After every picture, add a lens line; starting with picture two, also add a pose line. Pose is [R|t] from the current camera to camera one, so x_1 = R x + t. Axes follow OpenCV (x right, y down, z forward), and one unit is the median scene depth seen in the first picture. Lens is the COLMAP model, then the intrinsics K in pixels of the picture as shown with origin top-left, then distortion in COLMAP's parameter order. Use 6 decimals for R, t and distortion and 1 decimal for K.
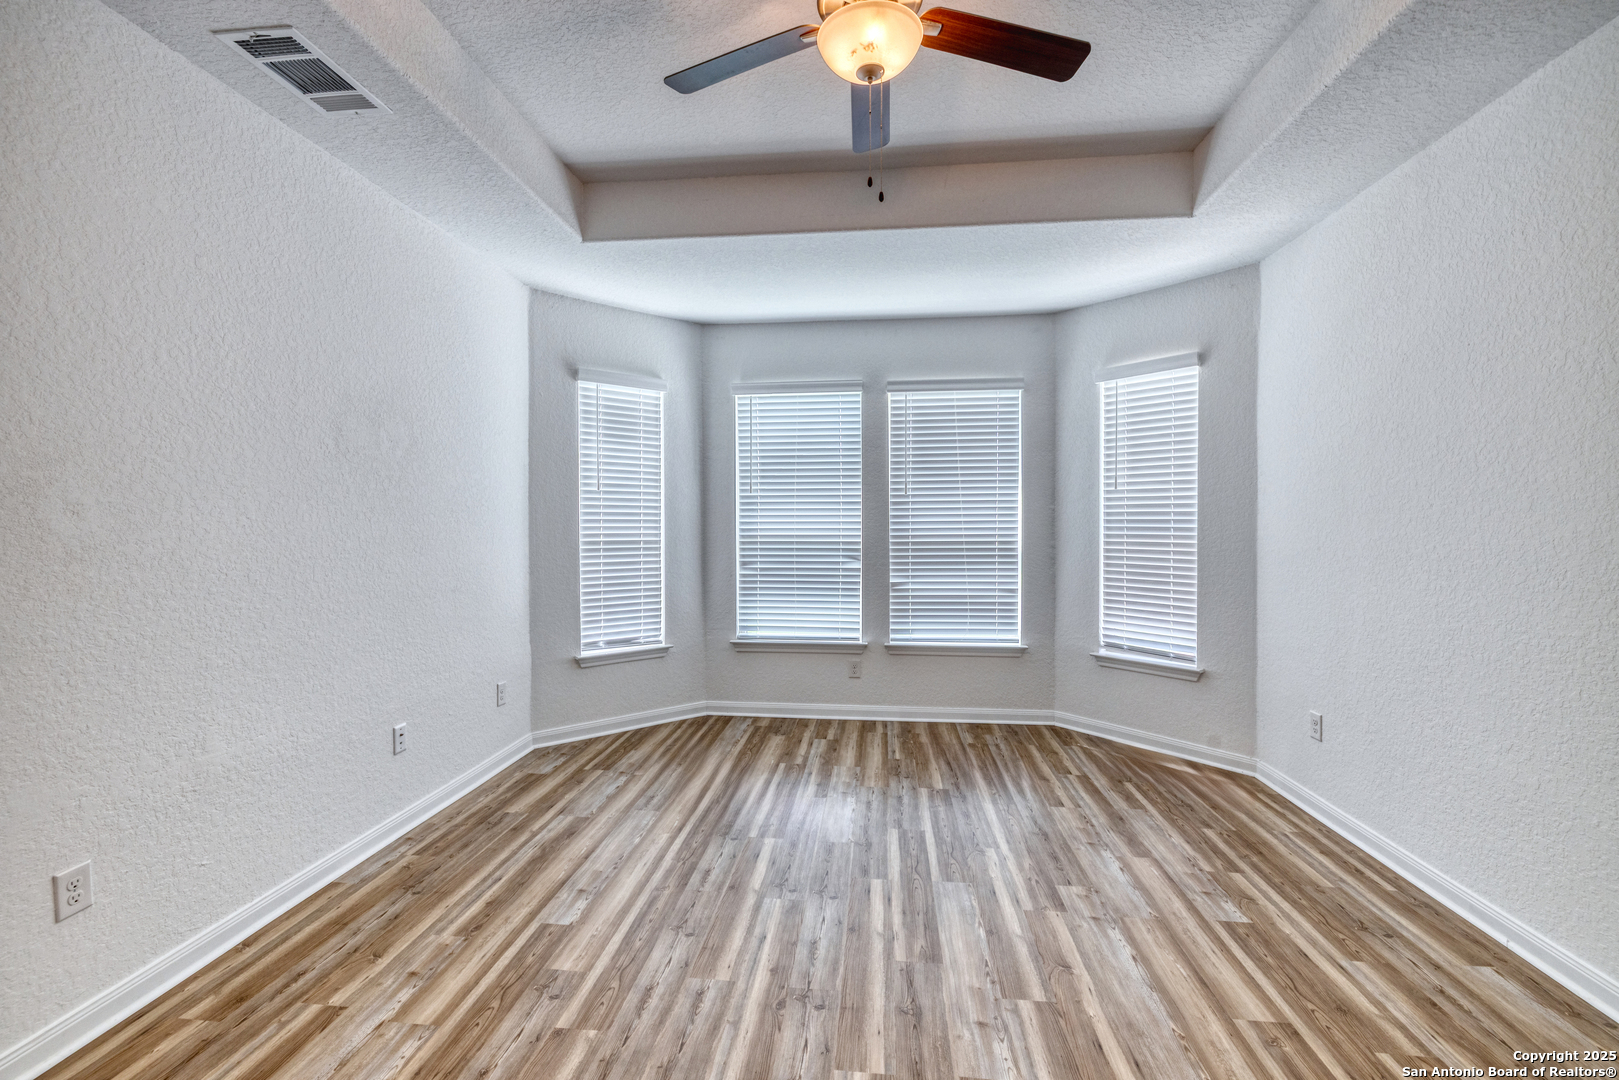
lens RADIAL K [[684.7, 0, 809.9], [0, 684.7, 536.3], [0, 0, 1]] dist [-0.003407, 0.000231]
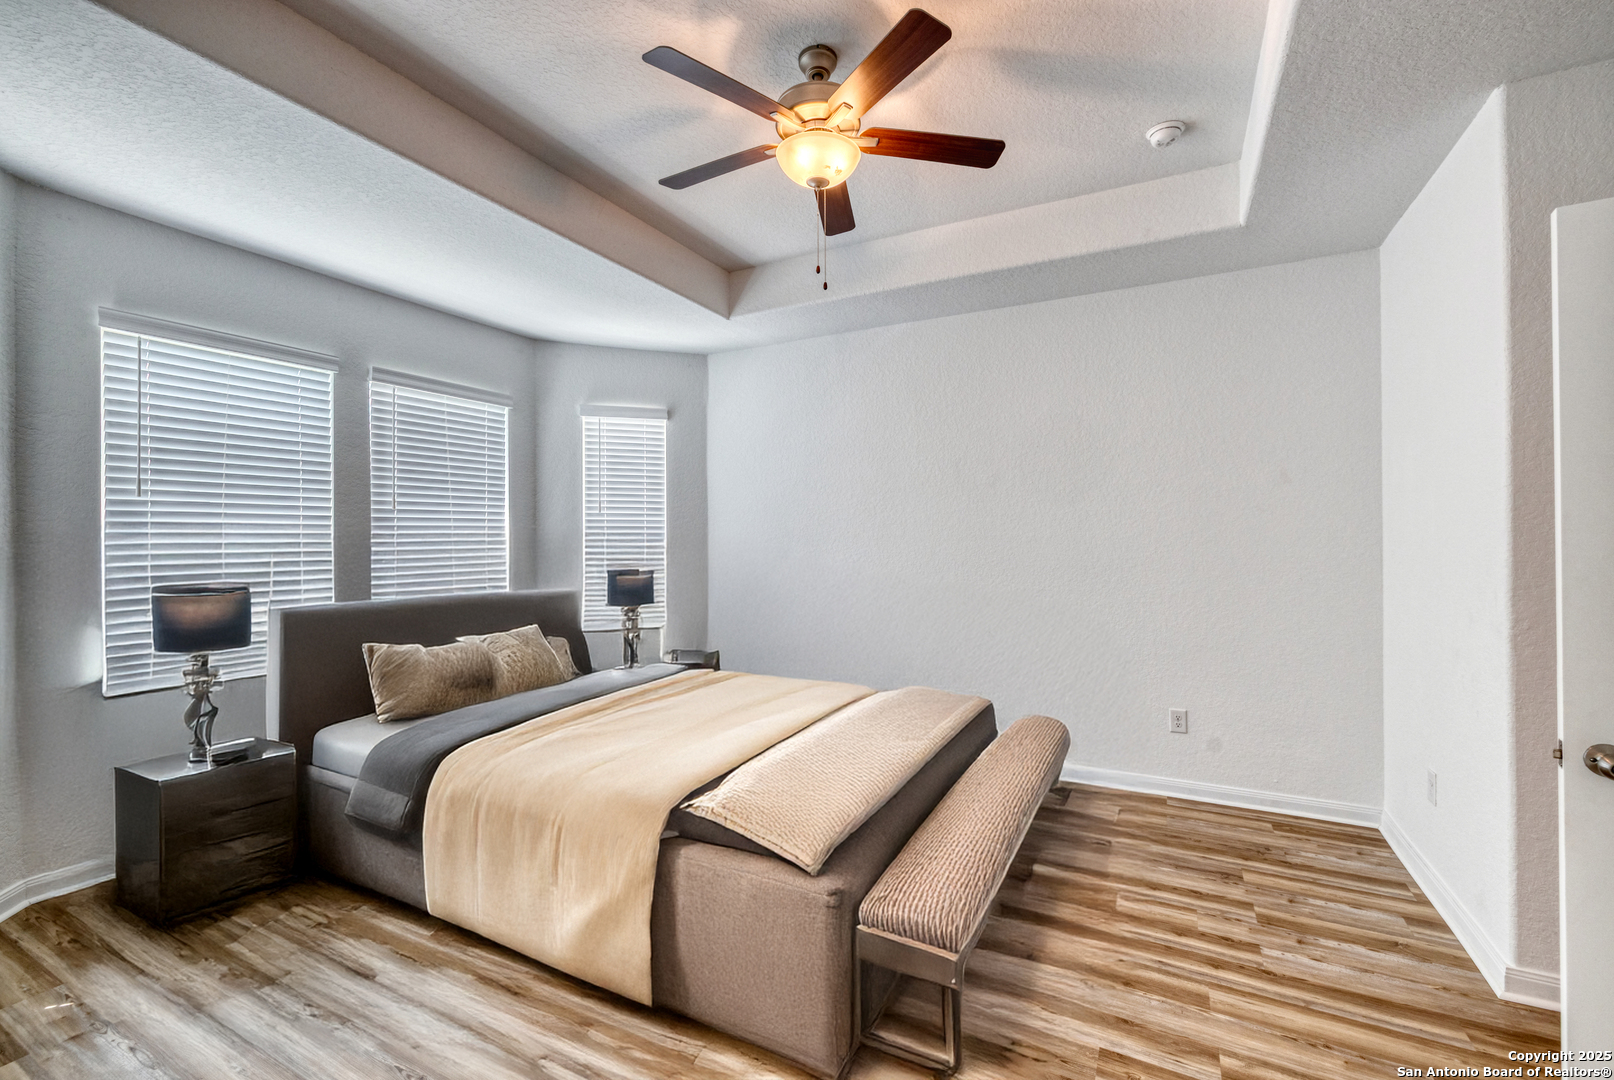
lens RADIAL K [[682.6, 0, 811.9], [0, 682.6, 536.3], [0, 0, 1]] dist [-0.003407, 0.000231]
pose [[0.367861, 0.002107, 0.929878, -0.441974], [0.019384, 0.999763, -0.009933, -0.010494], [-0.929679, 0.021679, 0.367733, 0.236651]]
